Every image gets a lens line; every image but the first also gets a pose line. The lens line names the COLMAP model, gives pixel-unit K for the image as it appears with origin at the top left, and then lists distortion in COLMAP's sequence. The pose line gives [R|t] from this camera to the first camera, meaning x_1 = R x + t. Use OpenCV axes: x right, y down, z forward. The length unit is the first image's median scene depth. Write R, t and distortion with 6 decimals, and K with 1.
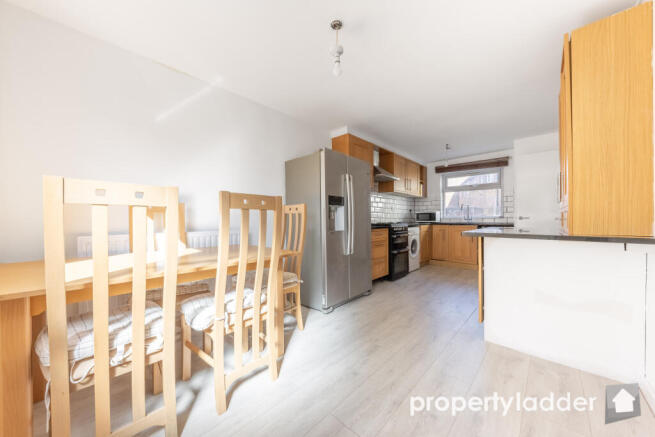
lens RADIAL K [[224.3, 0, 328.8], [0, 224.3, 217.3], [0, 0, 1]] dist [0.006347, -0.002533]
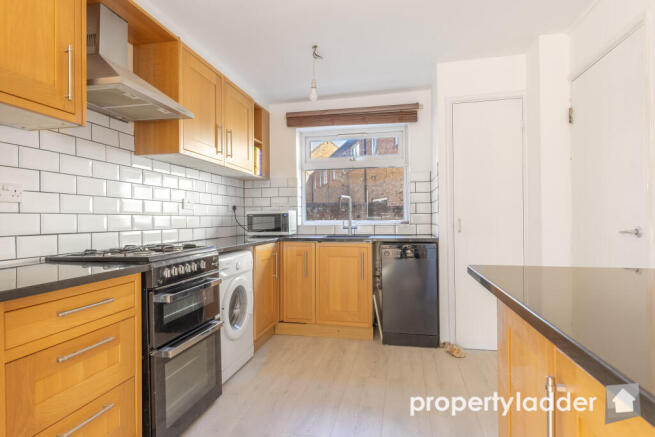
lens RADIAL K [[344.8, 0, 327.5], [0, 344.8, 217.4], [0, 0, 1]] dist [-0.000877, -0.000043]
pose [[0.840053, -0.005572, 0.542475, 0.183016], [0.006687, 0.999978, -0.000083, -0.013276], [-0.542462, 0.003698, 0.840072, 0.411407]]
